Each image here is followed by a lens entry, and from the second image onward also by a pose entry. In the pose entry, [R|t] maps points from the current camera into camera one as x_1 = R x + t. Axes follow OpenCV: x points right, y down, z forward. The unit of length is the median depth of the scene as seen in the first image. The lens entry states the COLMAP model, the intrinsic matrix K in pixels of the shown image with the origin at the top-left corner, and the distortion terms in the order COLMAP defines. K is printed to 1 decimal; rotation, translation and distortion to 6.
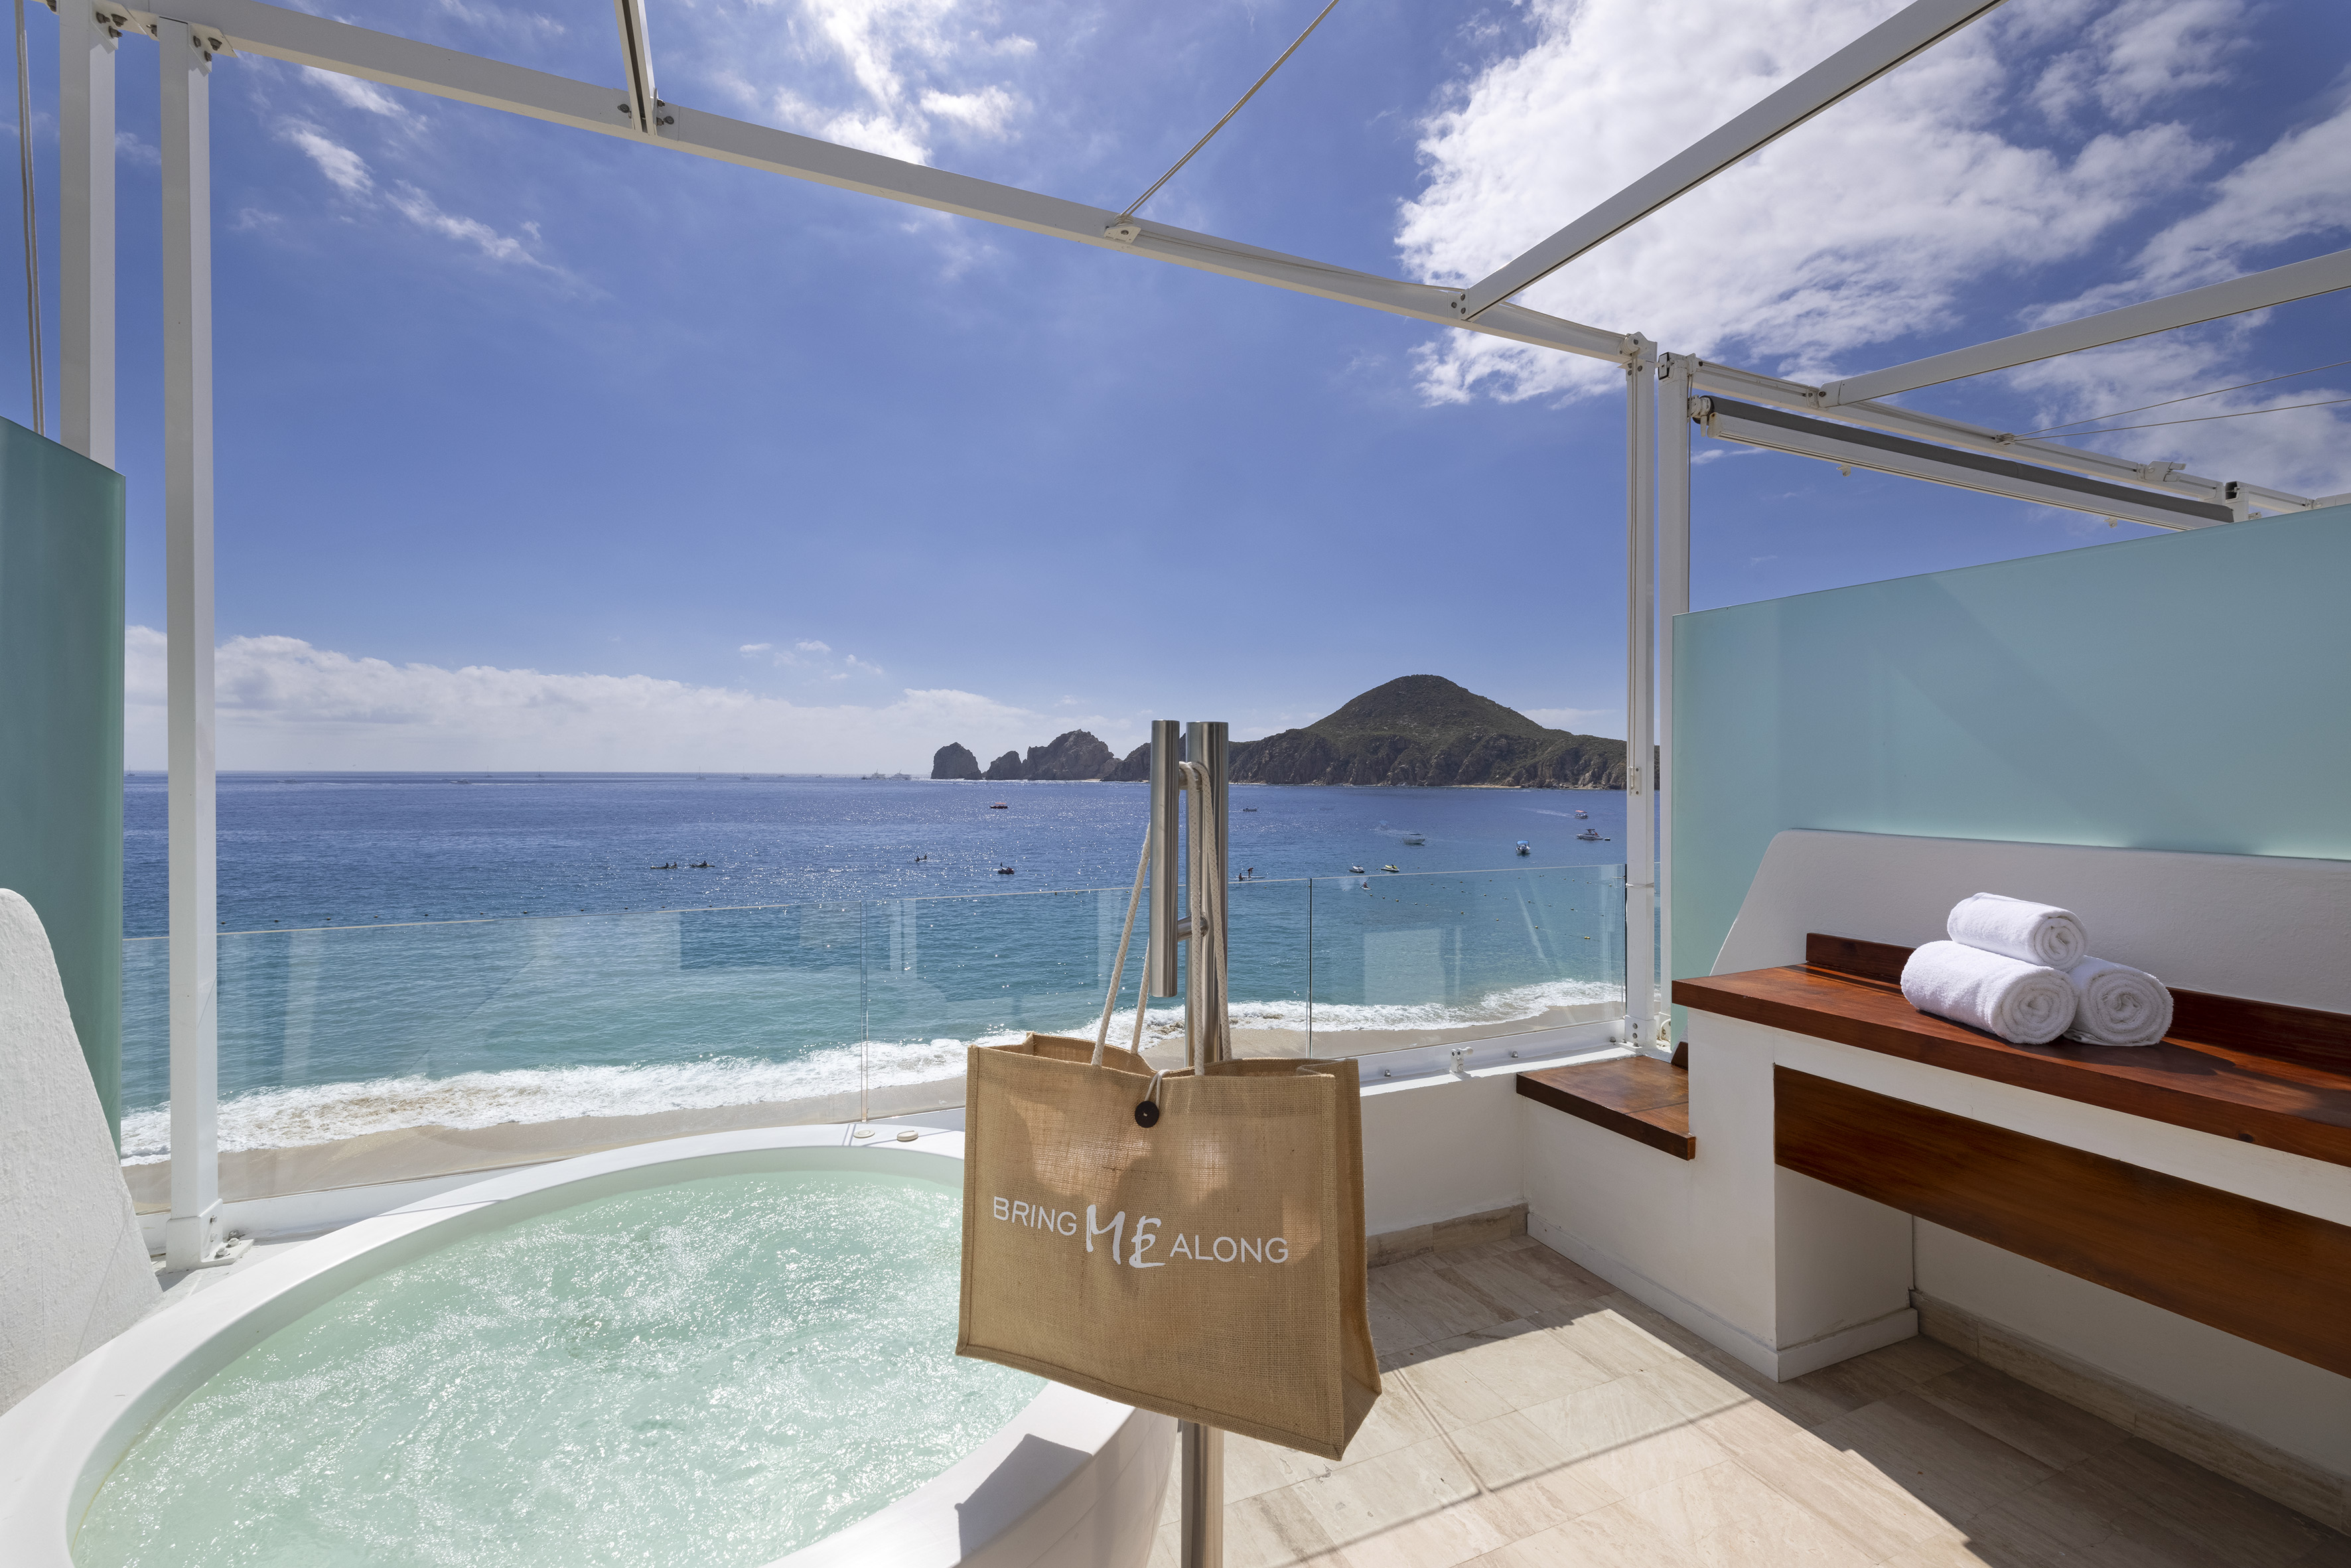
lens RADIAL K [[1003.2, 0, 1175.5], [0, 1003.2, 784.0], [0, 0, 1]] dist [-0.000948, 0.000506]
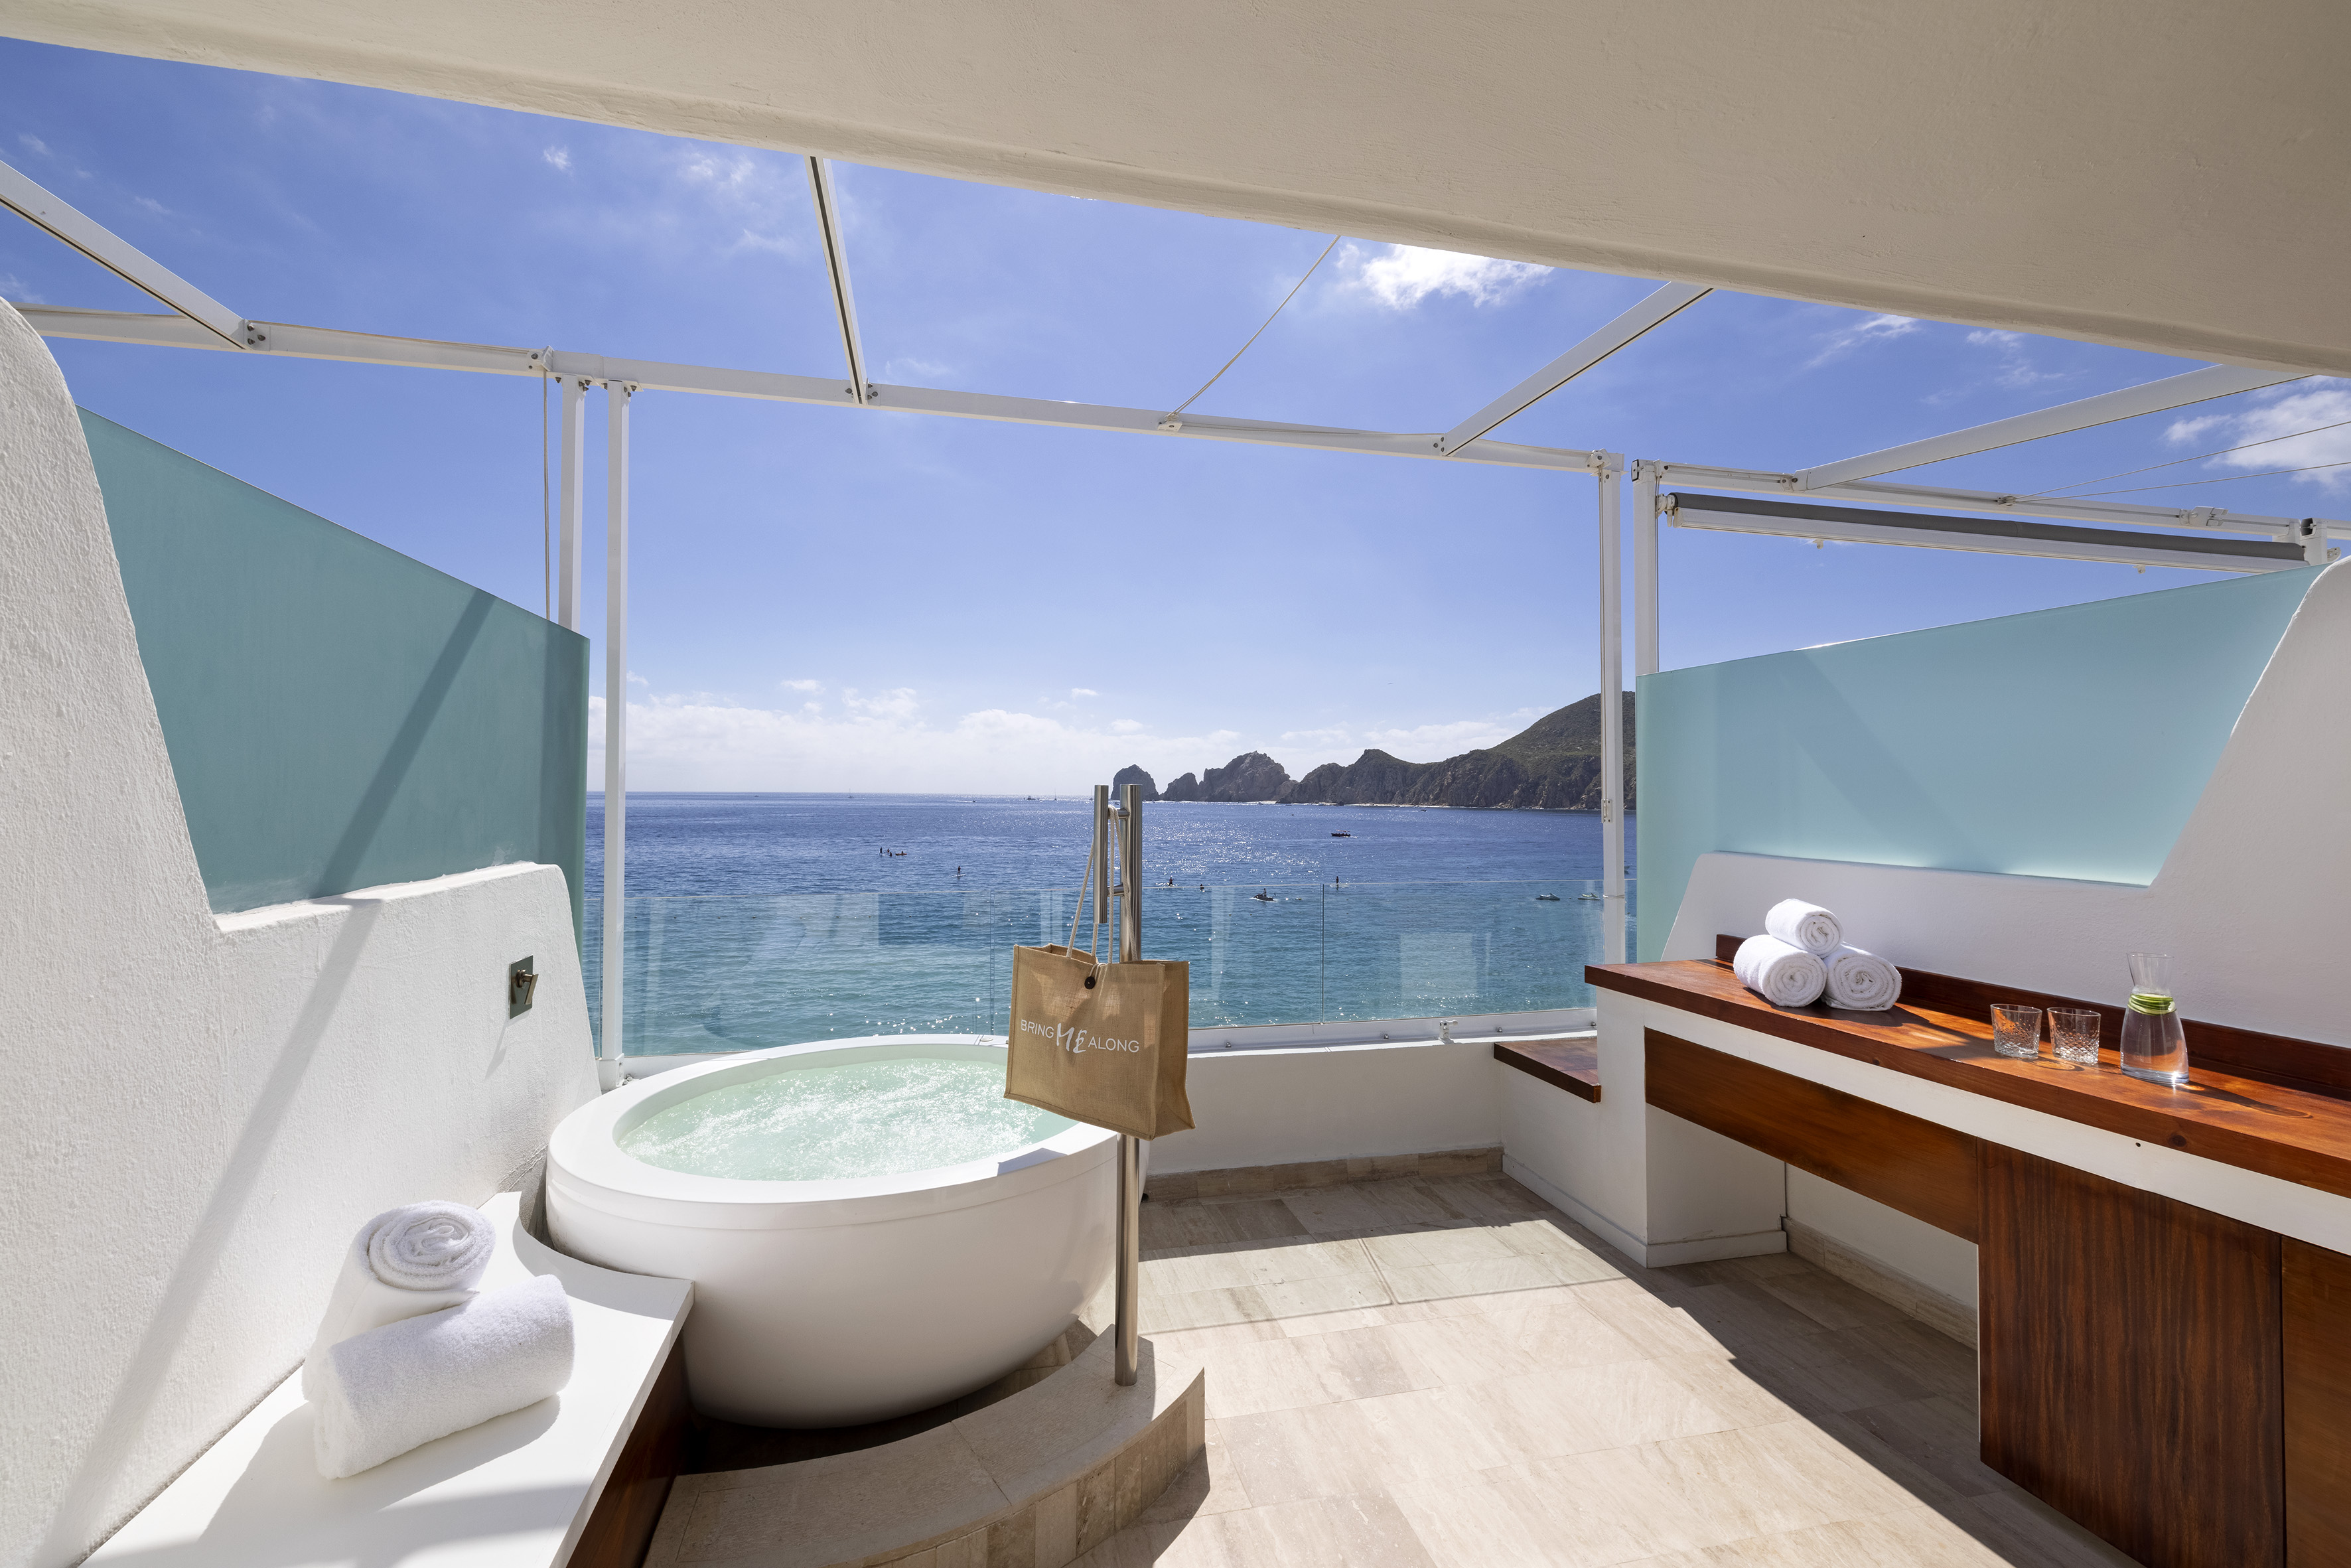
lens RADIAL K [[1003.2, 0, 1175.5], [0, 1003.2, 784.0], [0, 0, 1]] dist [-0.000948, 0.000506]
pose [[0.984779, 0.000938, -0.173807, 0.218793], [-0.004719, 0.999761, -0.021345, -0.010424], [0.173746, 0.021840, 0.984548, -0.425662]]
